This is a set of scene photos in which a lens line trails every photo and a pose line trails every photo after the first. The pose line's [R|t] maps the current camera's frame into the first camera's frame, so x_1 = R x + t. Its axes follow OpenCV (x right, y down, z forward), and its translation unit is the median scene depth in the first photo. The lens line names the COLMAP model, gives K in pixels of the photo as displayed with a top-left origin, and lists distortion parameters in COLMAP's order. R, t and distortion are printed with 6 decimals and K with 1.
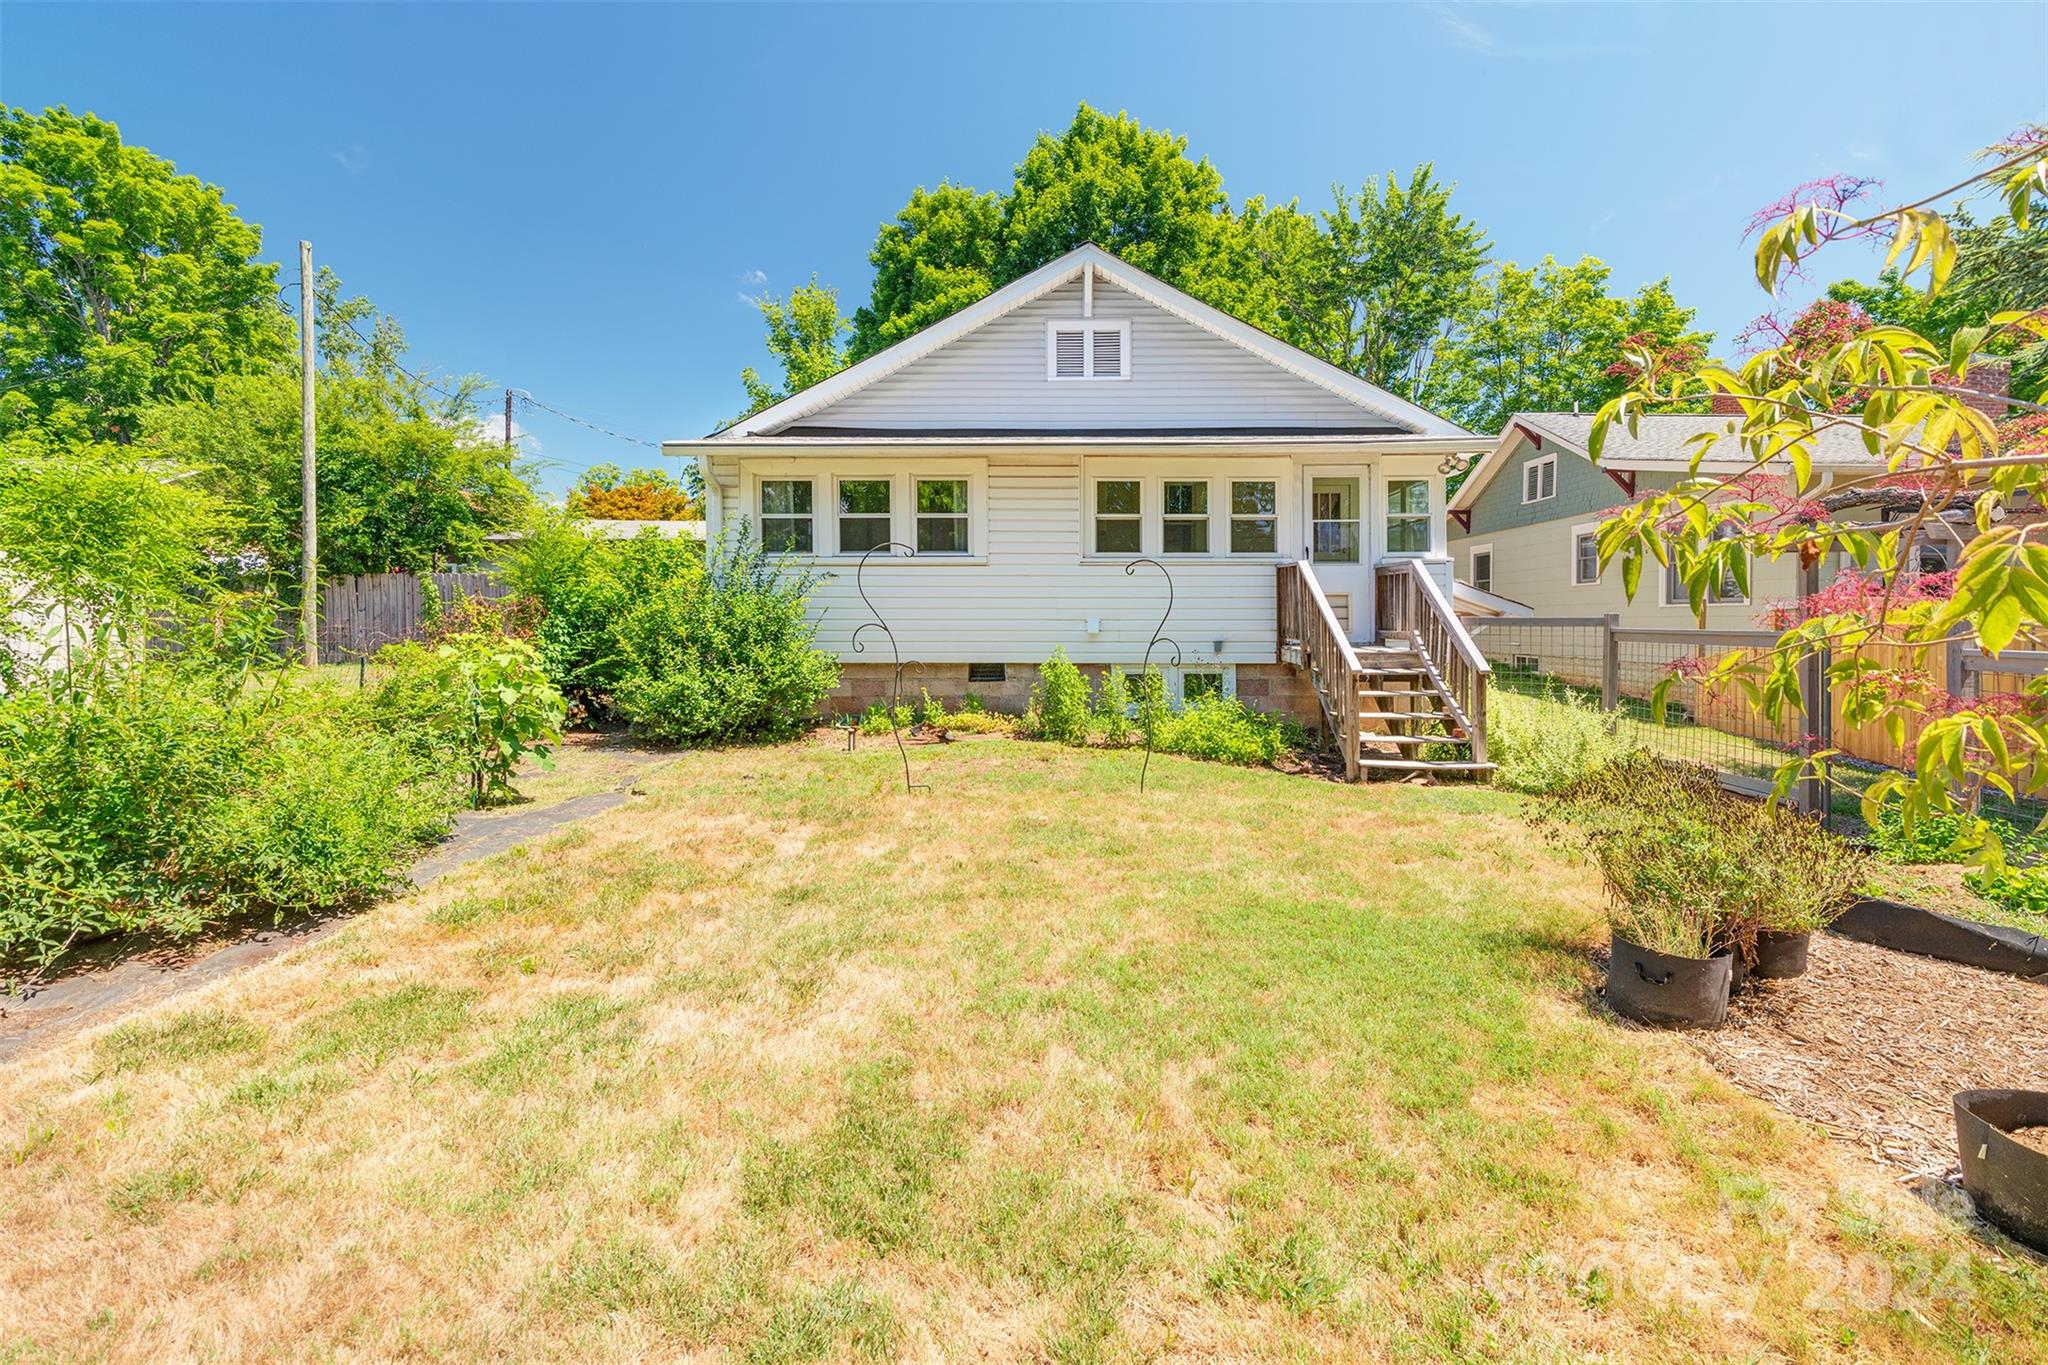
lens RADIAL K [[972.0, 0, 1066.4], [0, 972.0, 598.9], [0, 0, 1]] dist [0.022688, -0.015855]
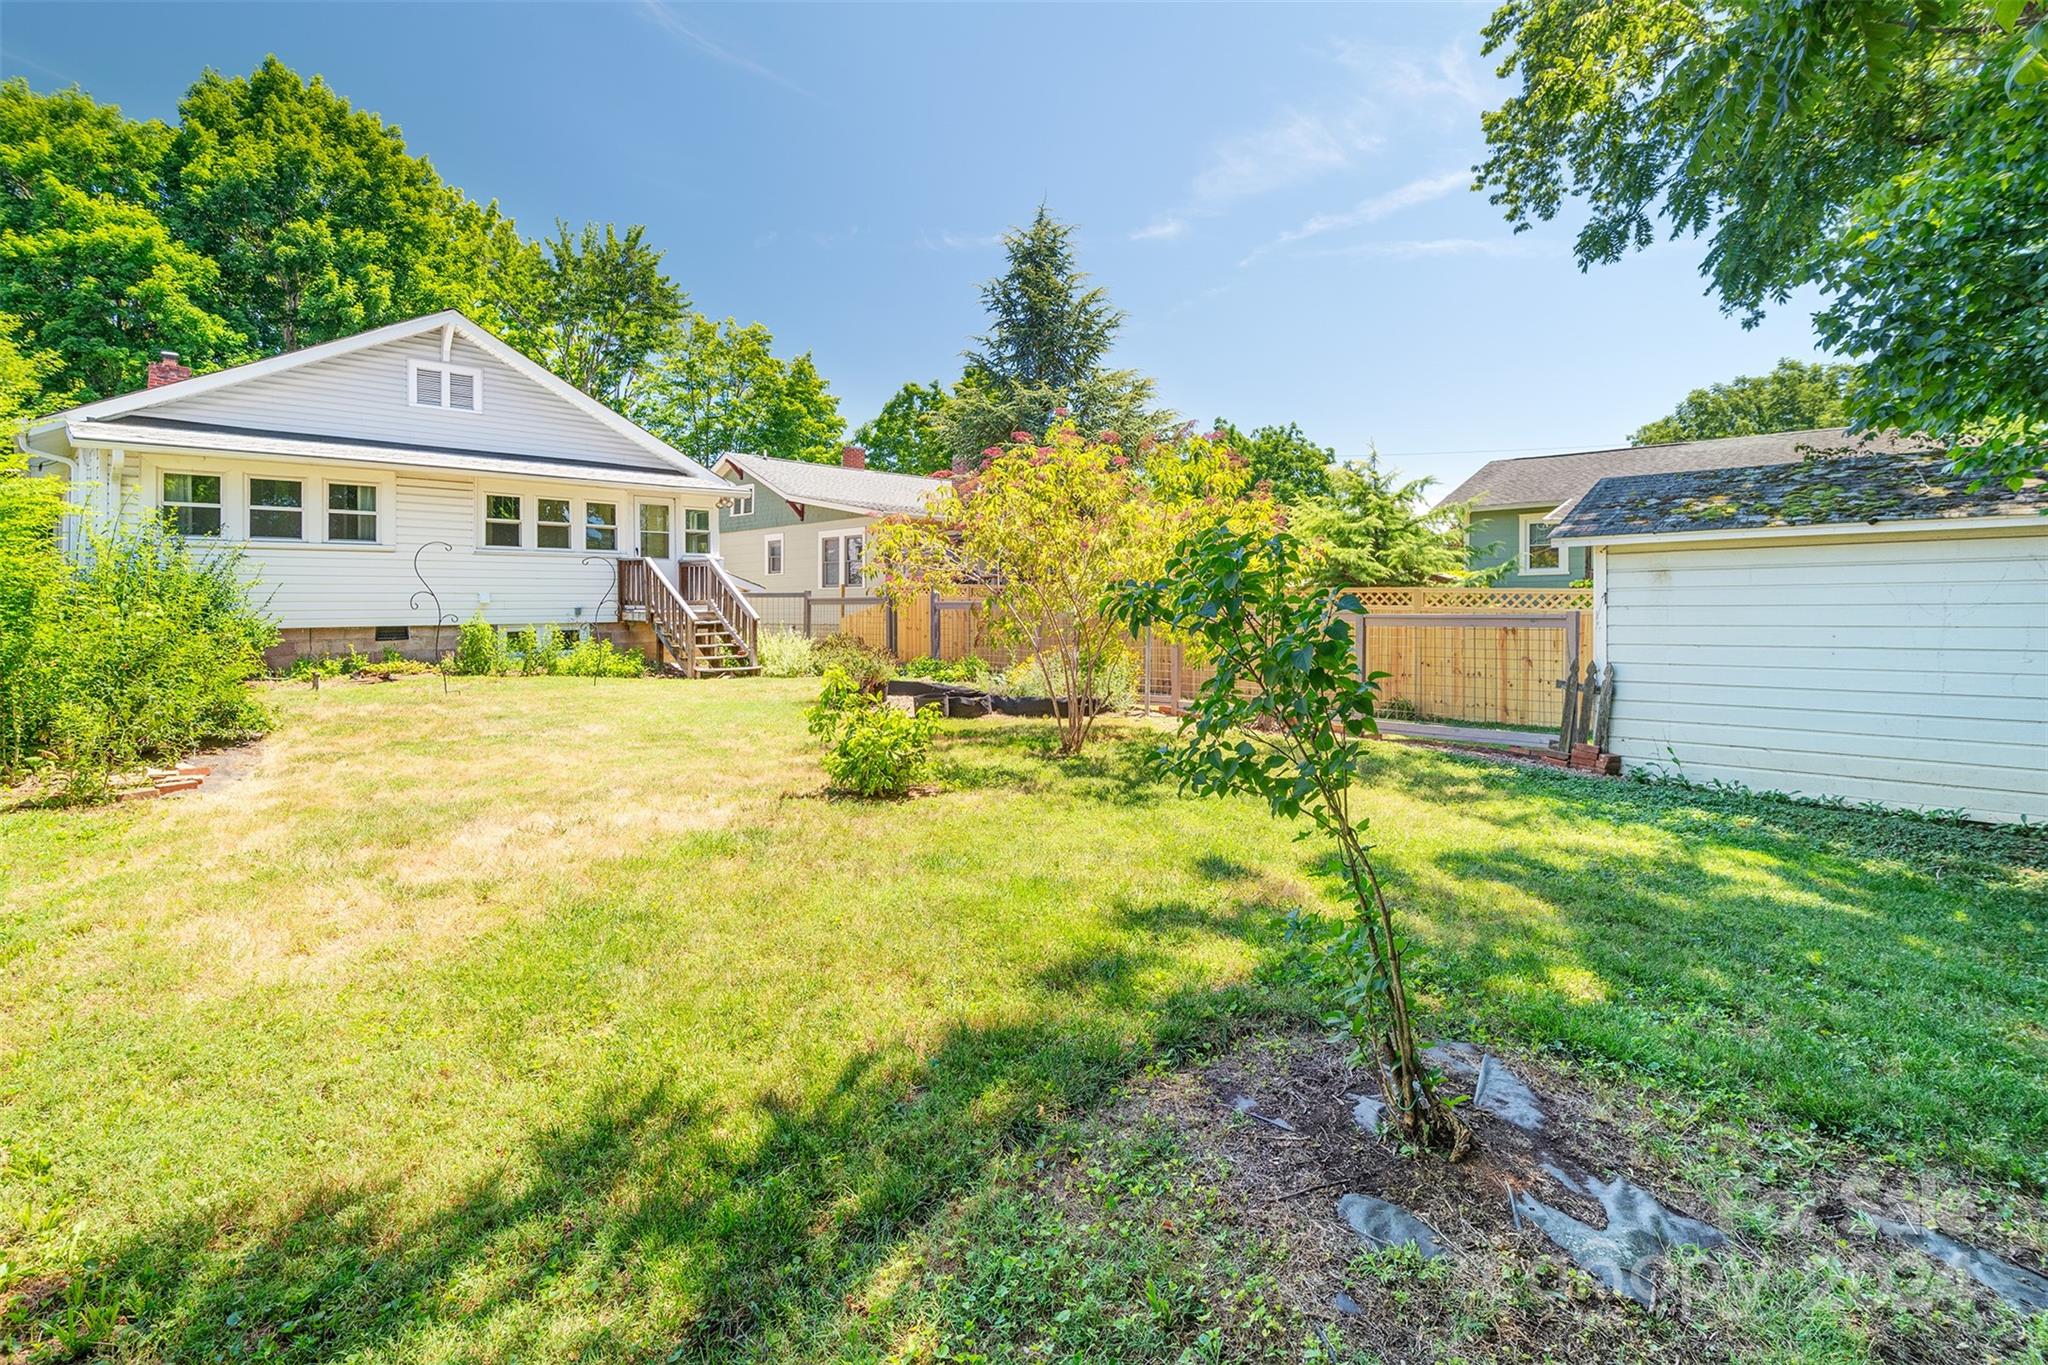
lens RADIAL K [[972.0, 0, 1026.8], [0, 972.0, 673.3], [0, 0, 1]] dist [0.022688, -0.015855]
pose [[0.710448, -0.054154, 0.701663, -0.364993], [-0.007697, 0.996377, 0.084694, 0.009512], [-0.703708, -0.065571, 0.707457, -0.498484]]
